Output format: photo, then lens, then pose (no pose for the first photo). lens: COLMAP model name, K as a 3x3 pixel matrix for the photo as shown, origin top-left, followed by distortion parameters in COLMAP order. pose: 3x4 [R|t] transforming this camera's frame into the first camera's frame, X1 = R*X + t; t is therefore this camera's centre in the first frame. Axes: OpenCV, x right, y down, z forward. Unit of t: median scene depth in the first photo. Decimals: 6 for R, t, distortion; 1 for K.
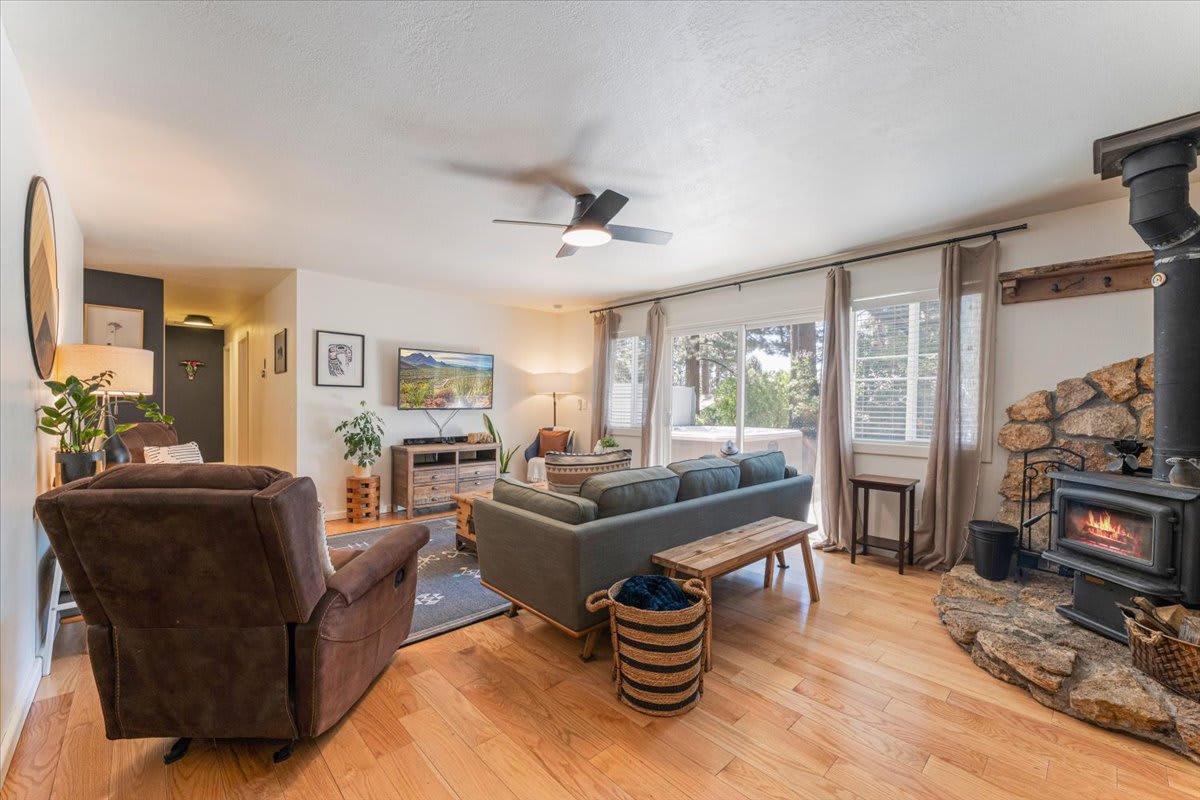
lens RADIAL K [[490.5, 0, 600.0], [0, 490.5, 400.0], [0, 0, 1]] dist [-0.001207, -0.000120]
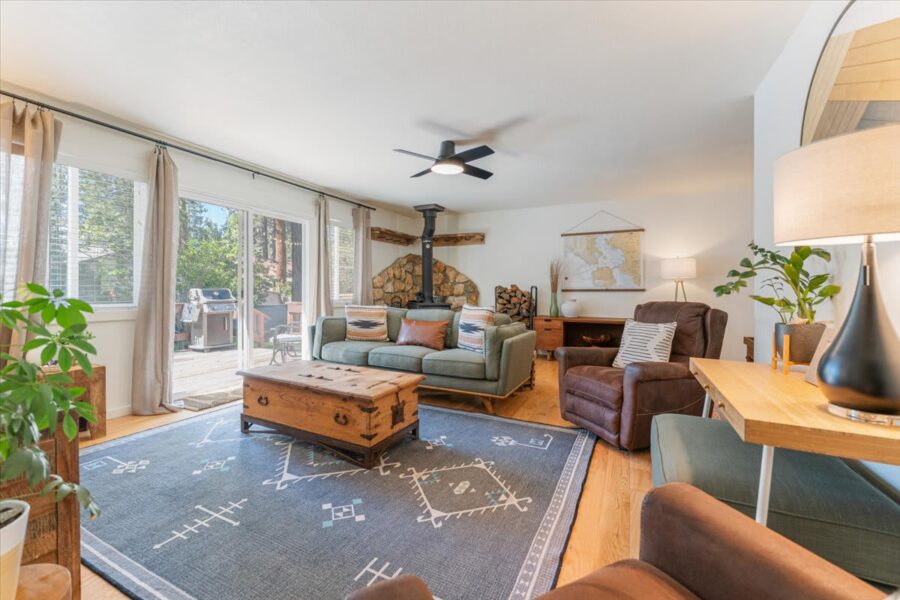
lens RADIAL K [[367.8, 0, 450.0], [0, 367.8, 300.0], [0, 0, 1]] dist [-0.001207, -0.000120]
pose [[-0.350568, -0.040265, 0.935671, -0.974989], [-0.008246, 0.999169, 0.039908, 0.027134], [-0.936501, 0.006275, -0.350609, 1.241244]]
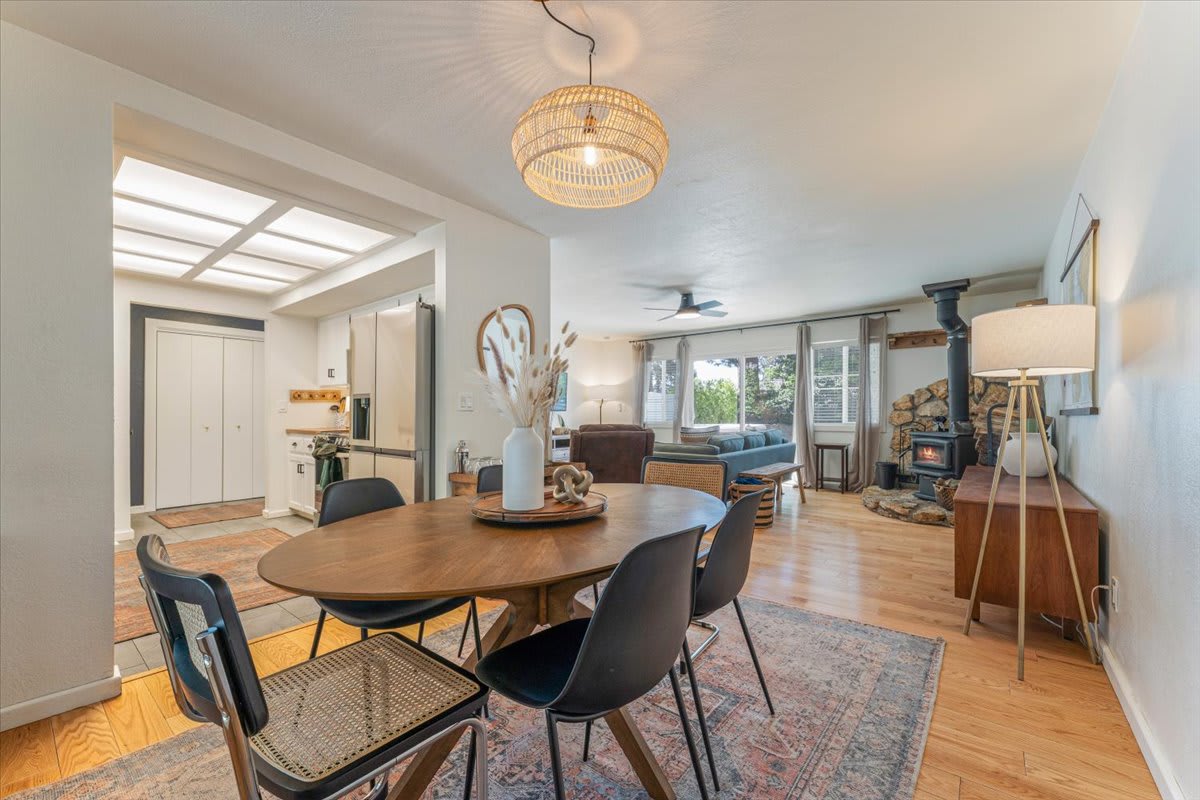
lens RADIAL K [[490.5, 0, 600.0], [0, 490.5, 400.0], [0, 0, 1]] dist [-0.001207, -0.000120]
pose [[0.991364, -0.010165, 0.130744, -0.546965], [0.012292, 0.999805, -0.015473, 0.018276], [-0.130561, 0.016946, 0.991295, -0.740539]]
